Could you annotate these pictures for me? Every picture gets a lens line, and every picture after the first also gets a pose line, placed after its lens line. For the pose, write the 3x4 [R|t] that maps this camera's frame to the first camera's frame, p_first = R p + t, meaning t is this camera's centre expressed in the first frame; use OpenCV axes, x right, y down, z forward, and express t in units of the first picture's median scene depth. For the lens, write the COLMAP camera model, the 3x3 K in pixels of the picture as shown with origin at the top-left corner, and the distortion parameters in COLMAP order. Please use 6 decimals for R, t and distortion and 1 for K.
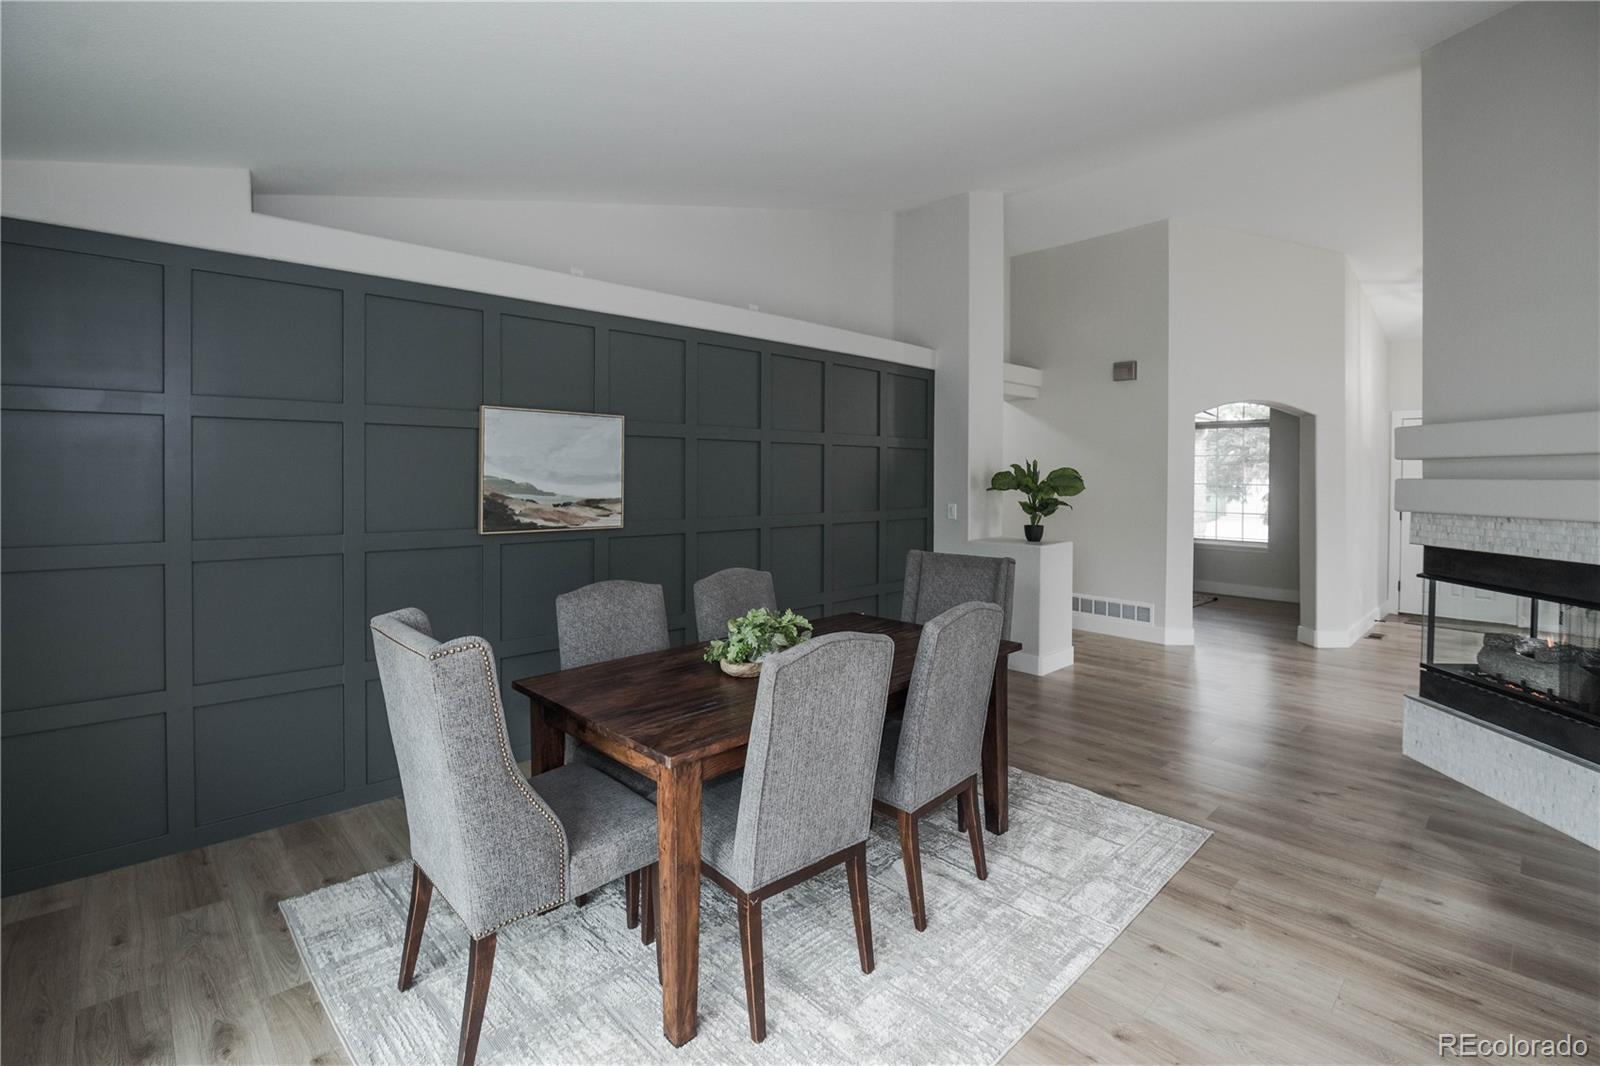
lens RADIAL K [[724.1, 0, 791.6], [0, 724.1, 467.8], [0, 0, 1]] dist [-0.002089, -0.006436]
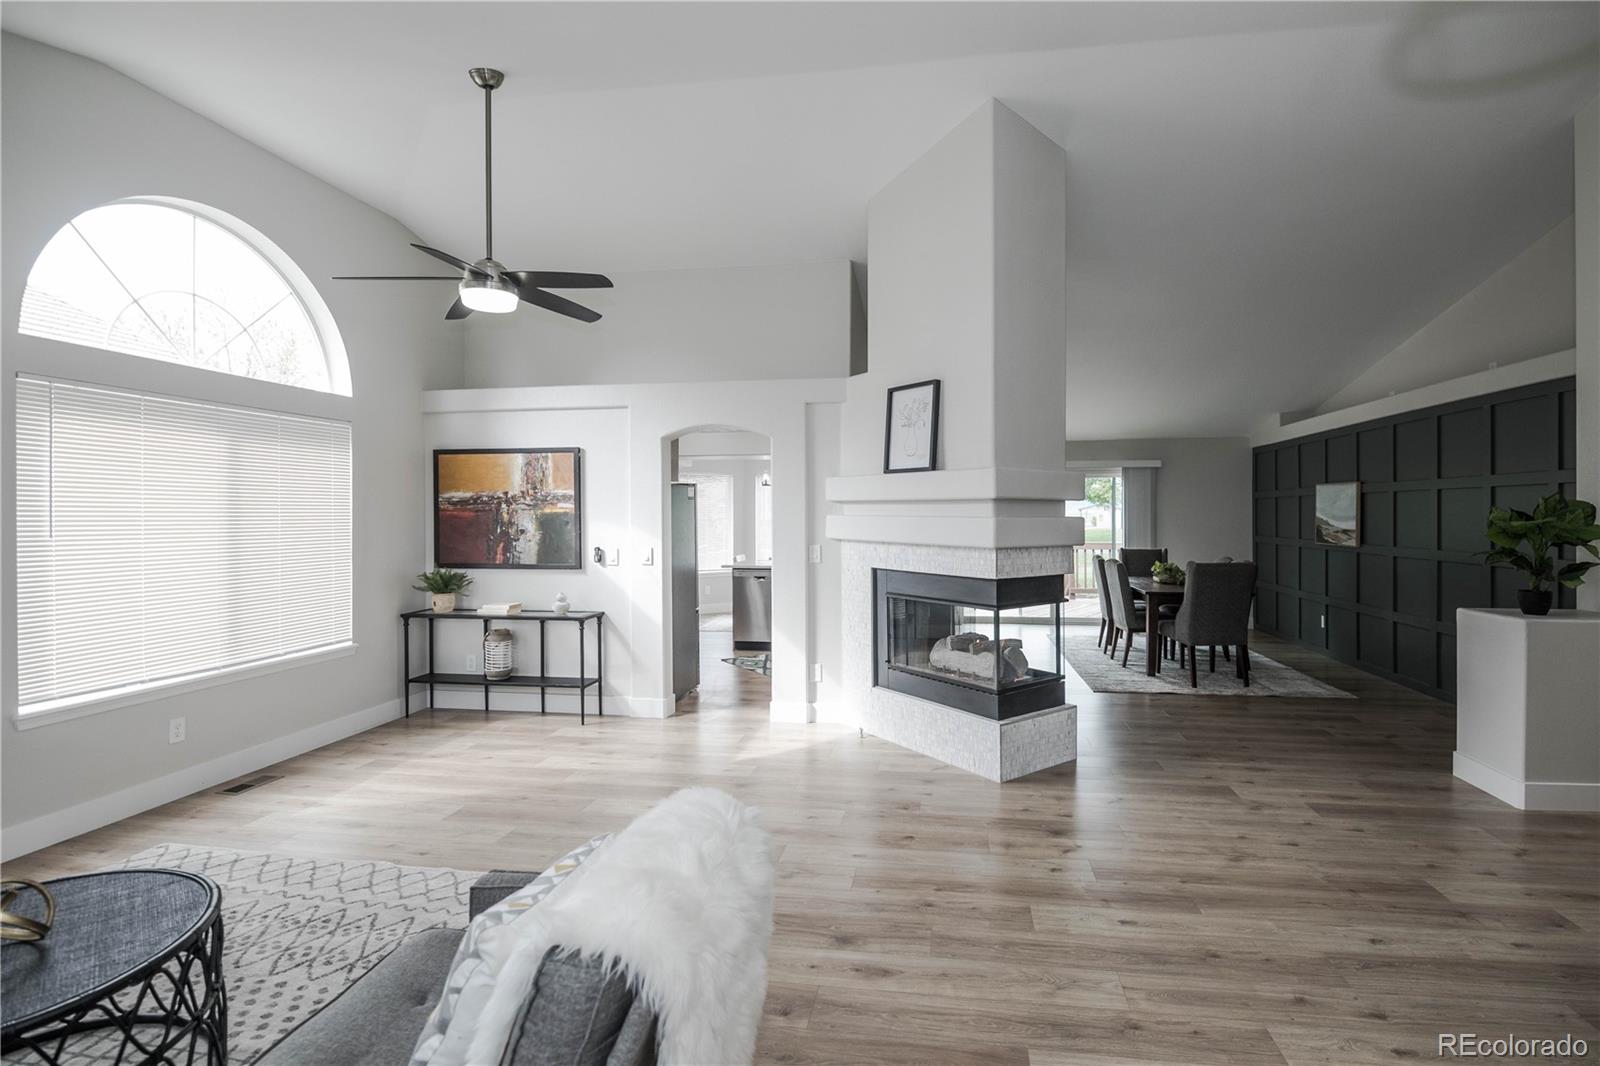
lens RADIAL K [[724.1, 0, 807.5], [0, 724.1, 523.4], [0, 0, 1]] dist [-0.002089, -0.006436]
pose [[-0.823636, 0.005716, -0.567089, 1.853040], [-0.000723, 0.999938, 0.011129, 0.008092], [0.567118, 0.009576, -0.823581, 1.706883]]
